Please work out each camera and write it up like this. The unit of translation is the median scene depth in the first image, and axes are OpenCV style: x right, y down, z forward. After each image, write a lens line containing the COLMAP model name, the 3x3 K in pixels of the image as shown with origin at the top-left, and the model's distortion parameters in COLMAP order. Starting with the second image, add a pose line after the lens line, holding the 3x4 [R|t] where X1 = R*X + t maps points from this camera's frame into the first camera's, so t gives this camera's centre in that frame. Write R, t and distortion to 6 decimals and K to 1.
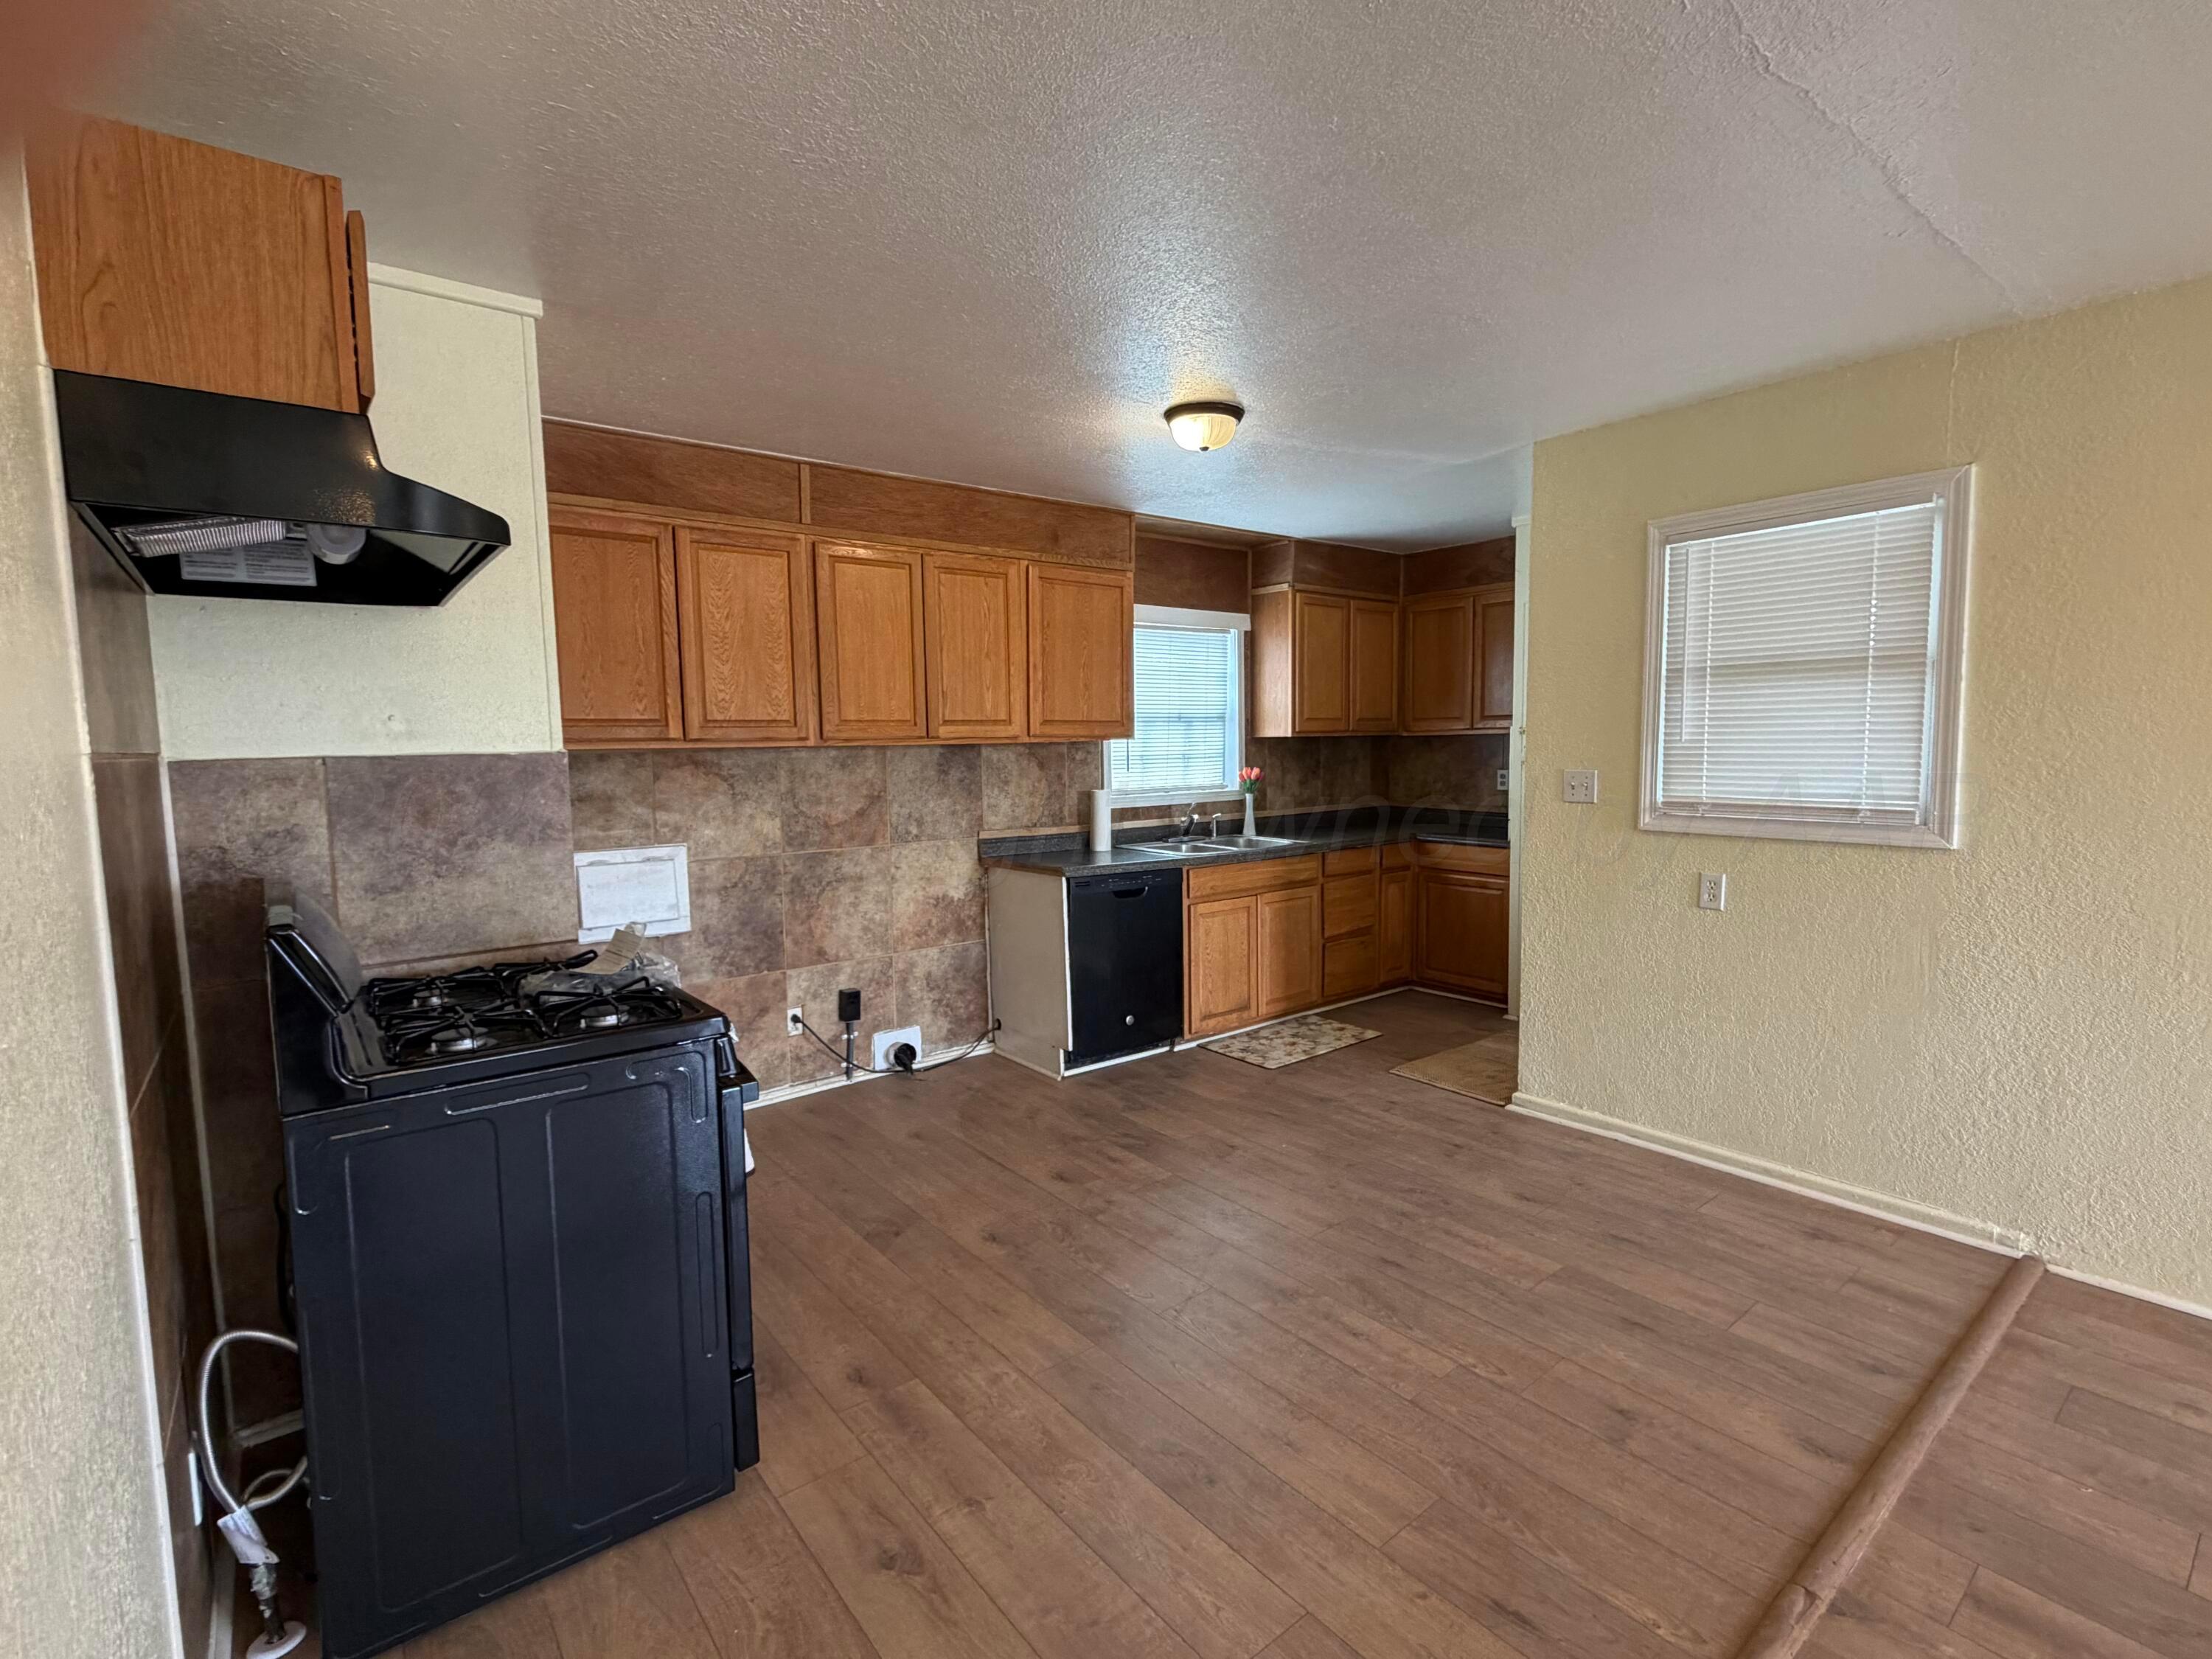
lens RADIAL K [[1029.1, 0, 1120.5], [0, 1029.1, 834.7], [0, 0, 1]] dist [0.002130, -0.000862]
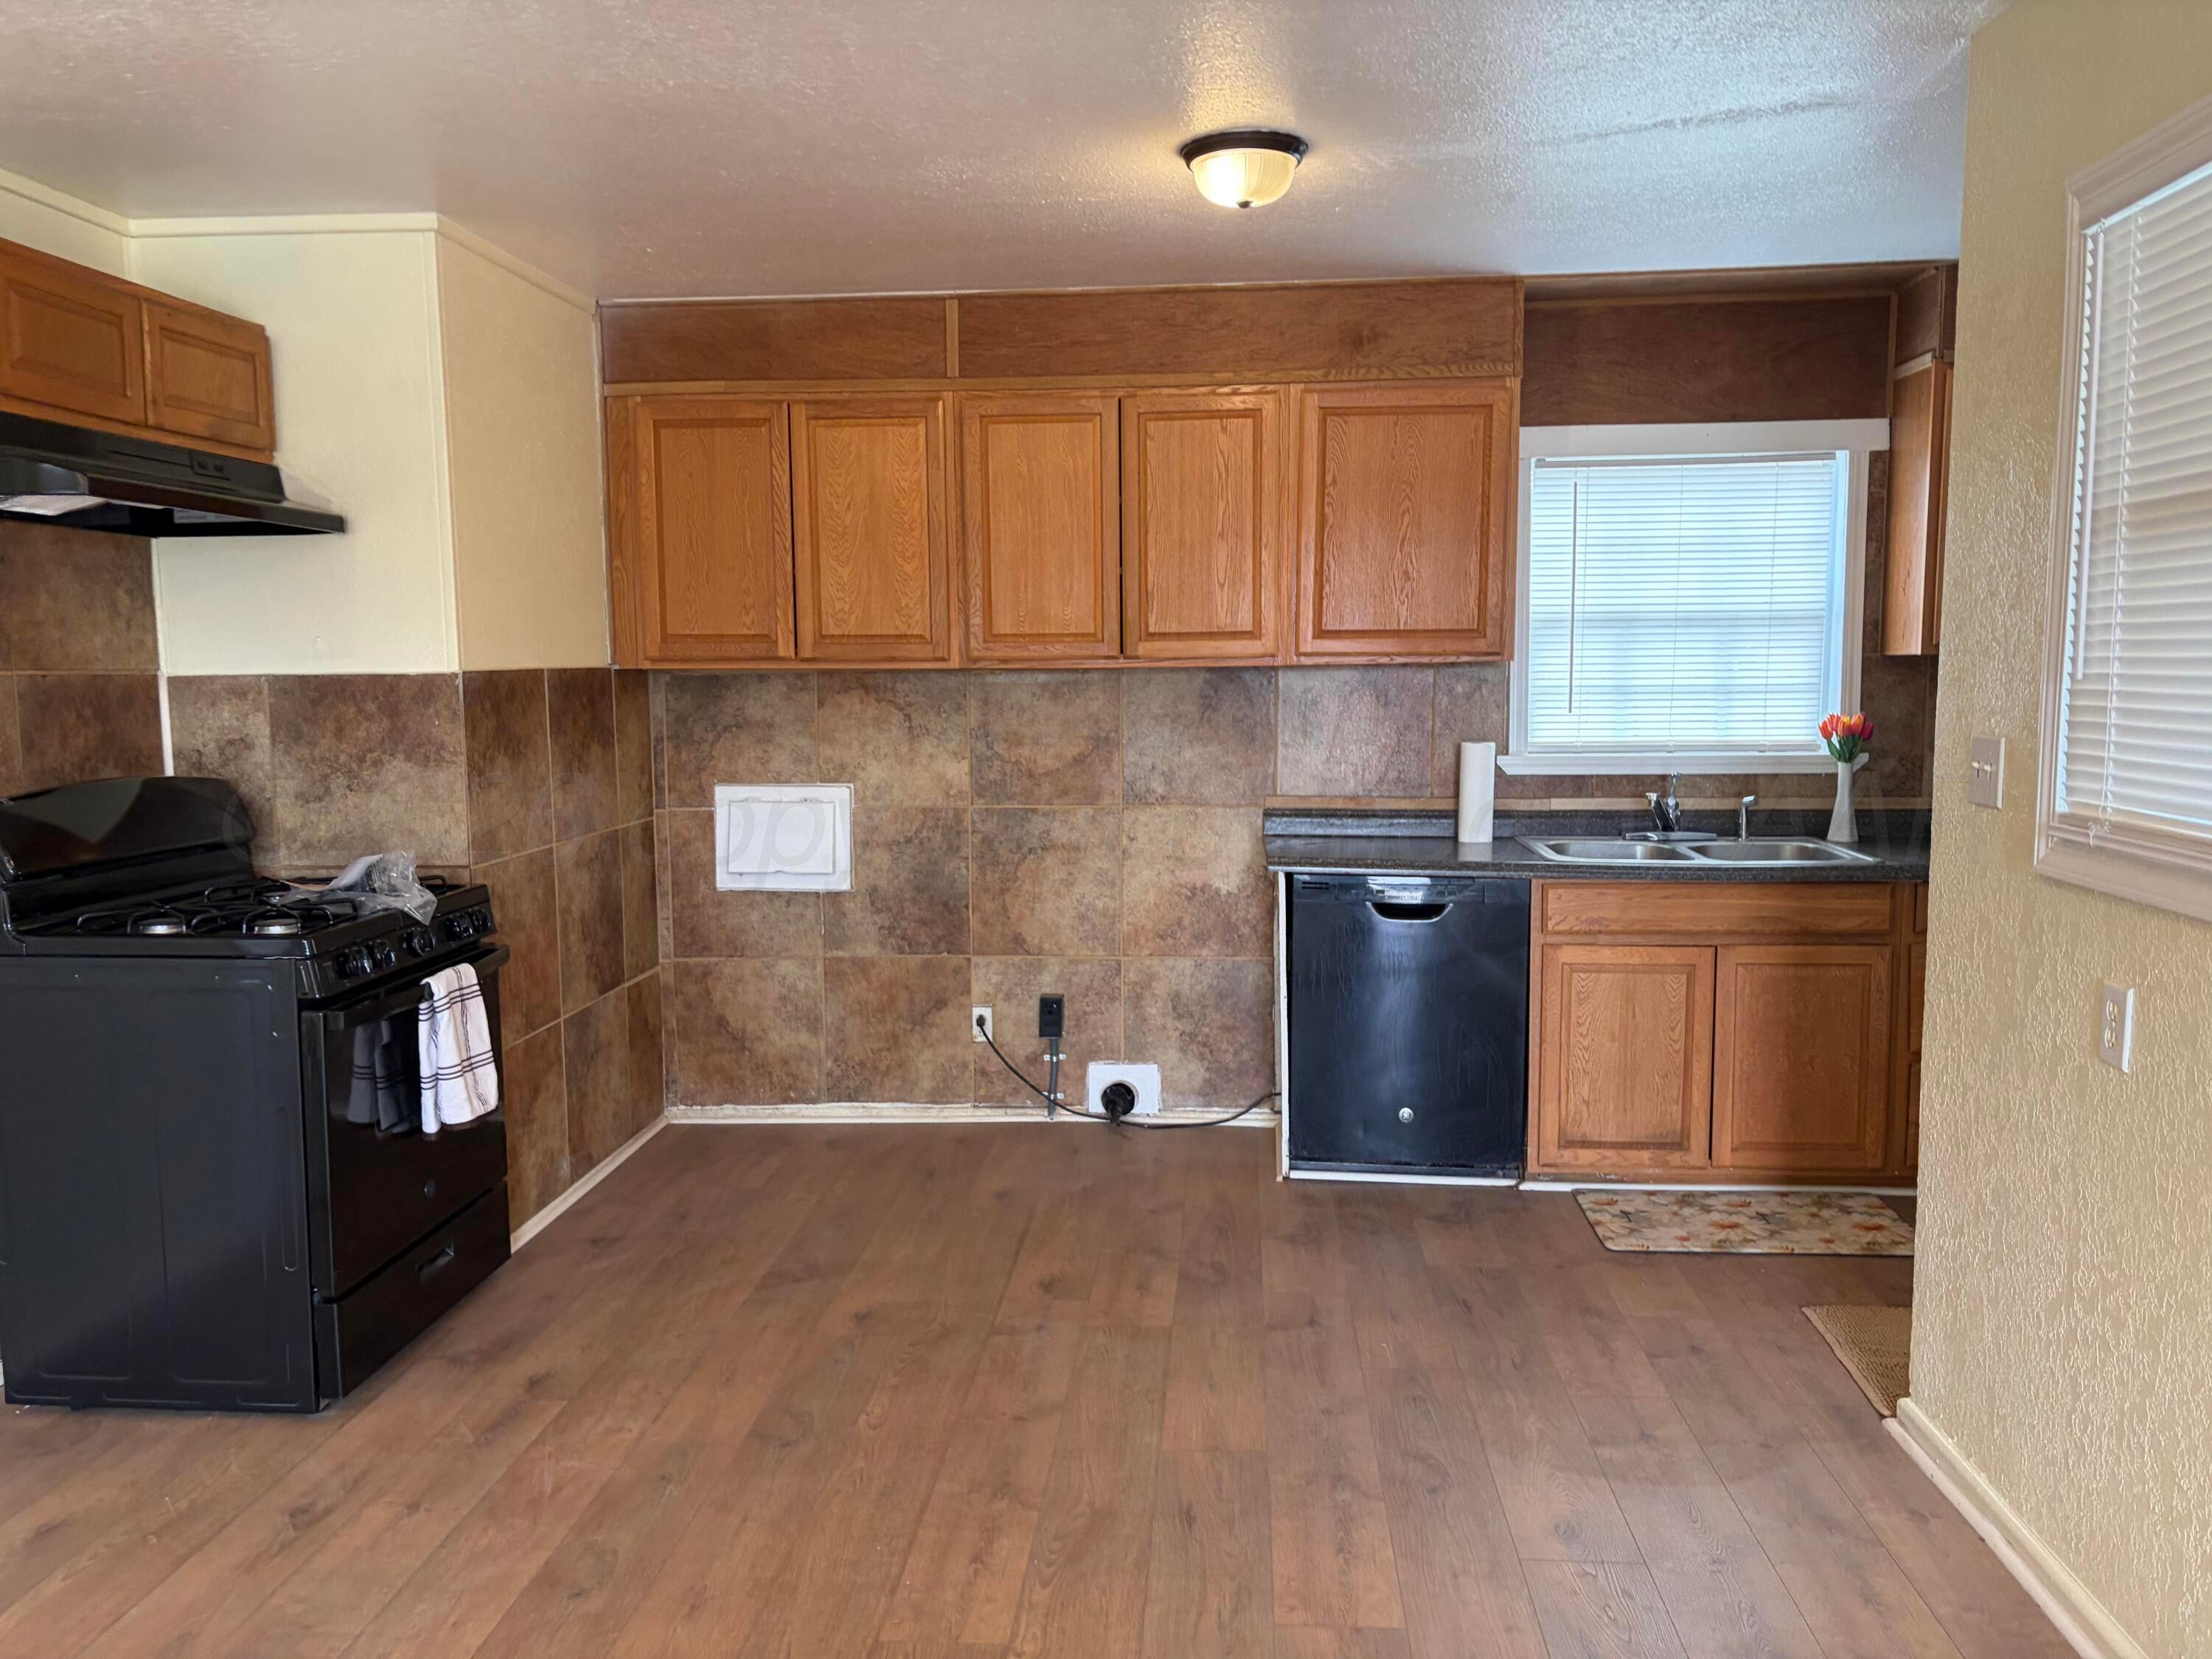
lens RADIAL K [[1655.7, 0, 1095.2], [0, 1655.7, 841.5], [0, 0, 1]] dist [0.041806, -0.042403]
pose [[0.728539, 0.083103, -0.679945, 0.614607], [-0.065853, 0.996513, 0.051235, -0.025805], [0.681831, 0.007449, 0.731471, 0.160505]]
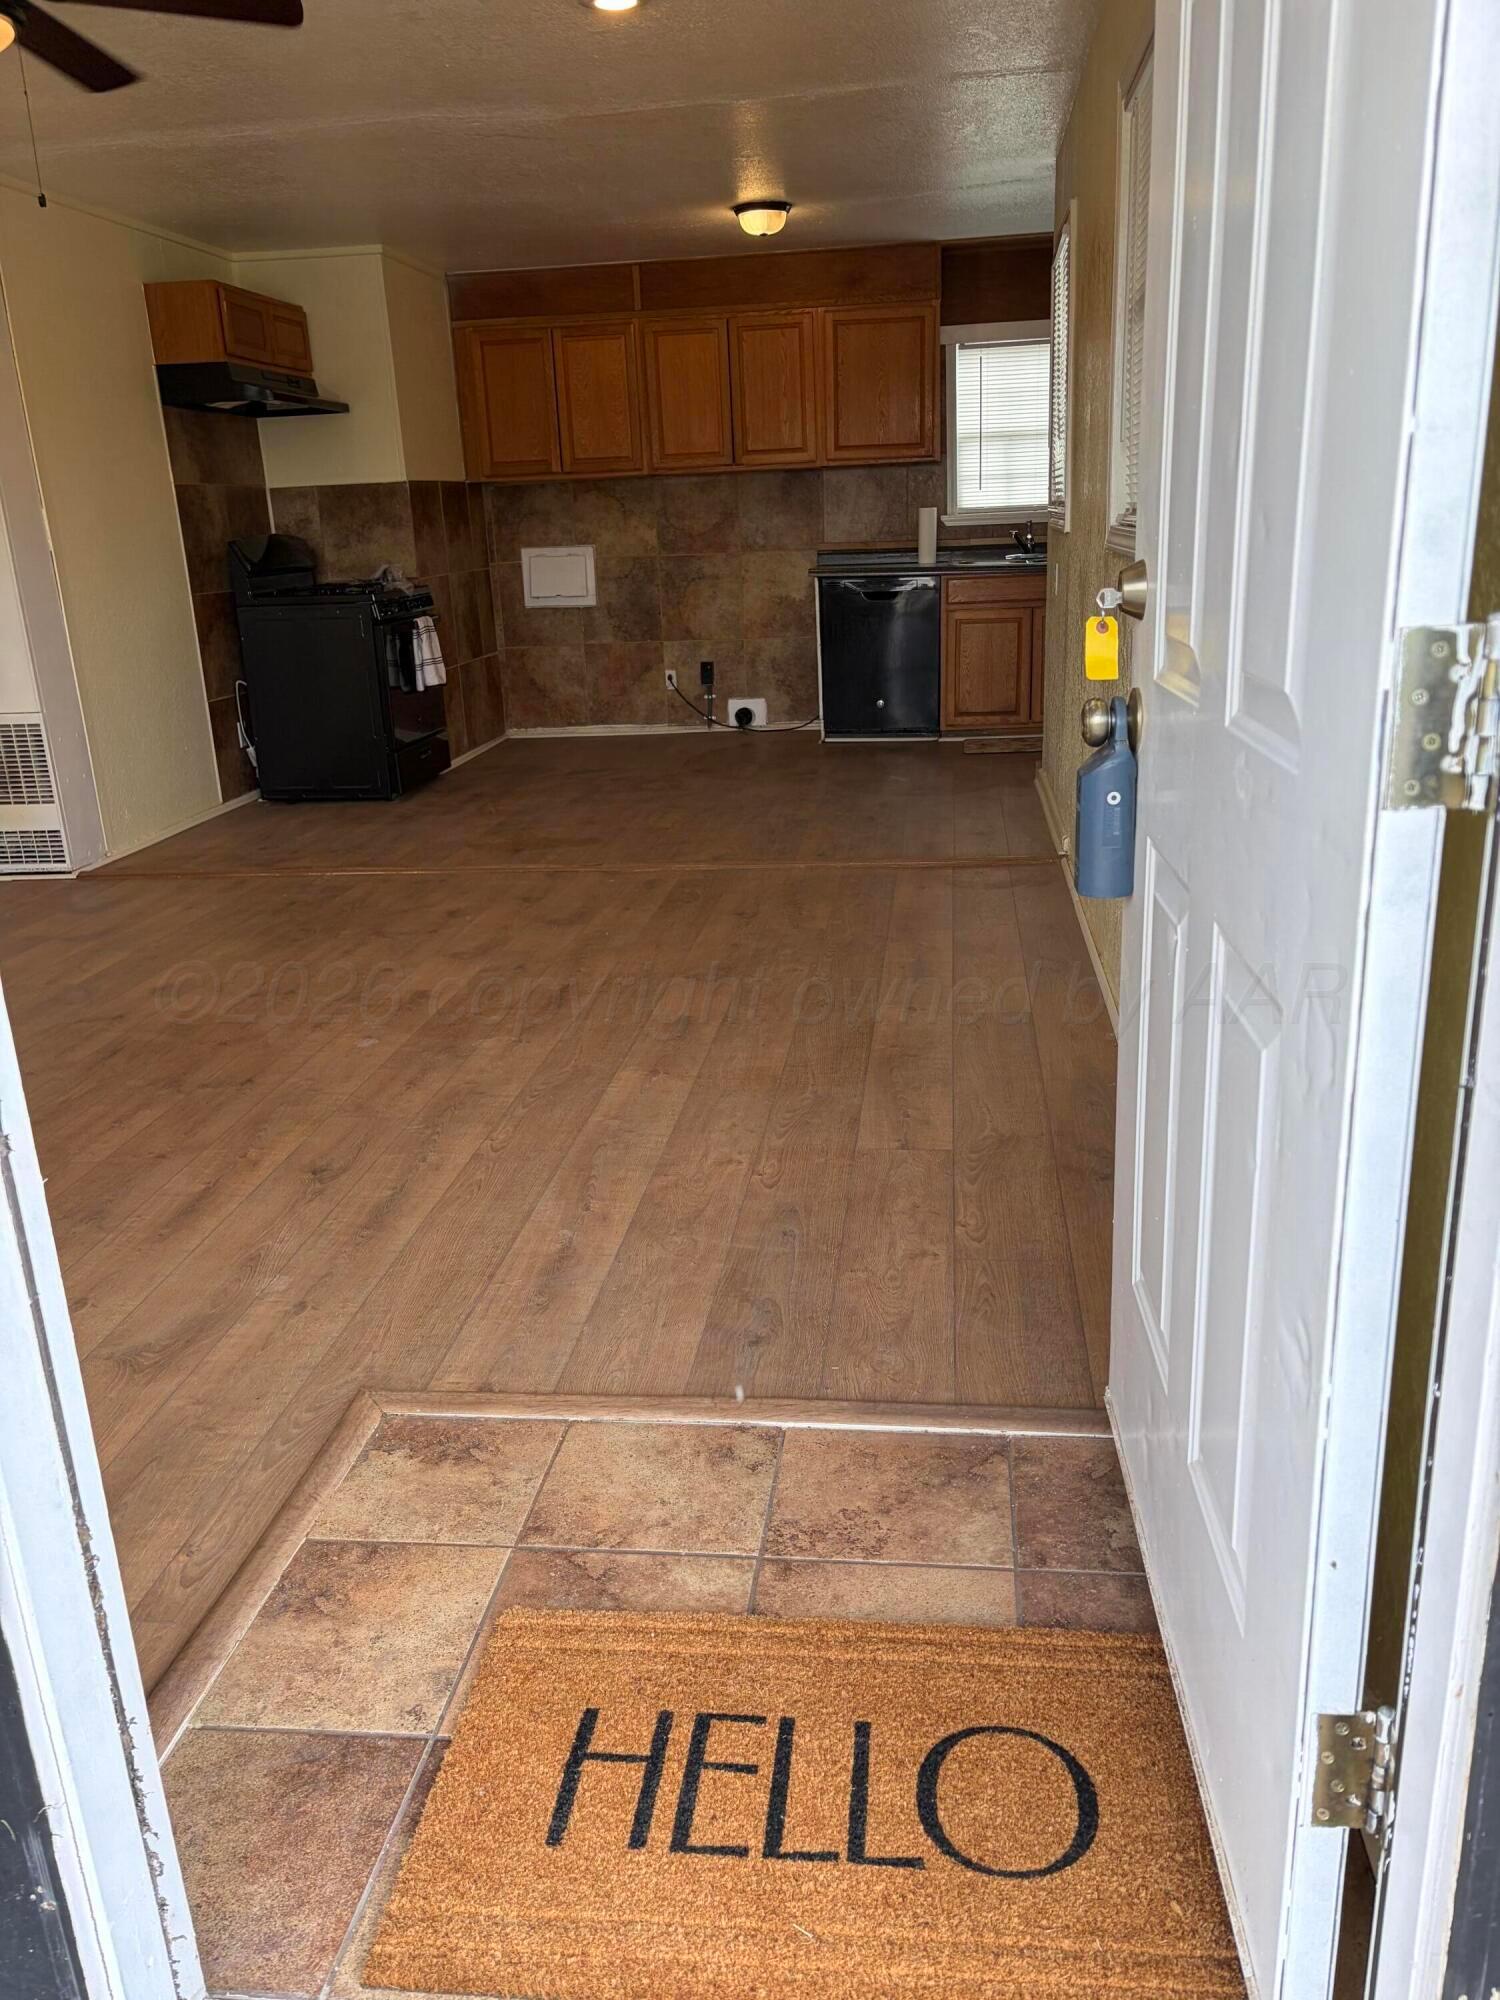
lens RADIAL K [[1497.0, 0, 749.3], [0, 1497.0, 1004.3], [0, 0, 1]] dist [0.041806, -0.042403]
pose [[0.700180, 0.211335, -0.681972, 1.365296], [-0.035389, 0.964286, 0.262487, 0.069805], [0.713089, -0.159653, 0.682653, -0.447929]]
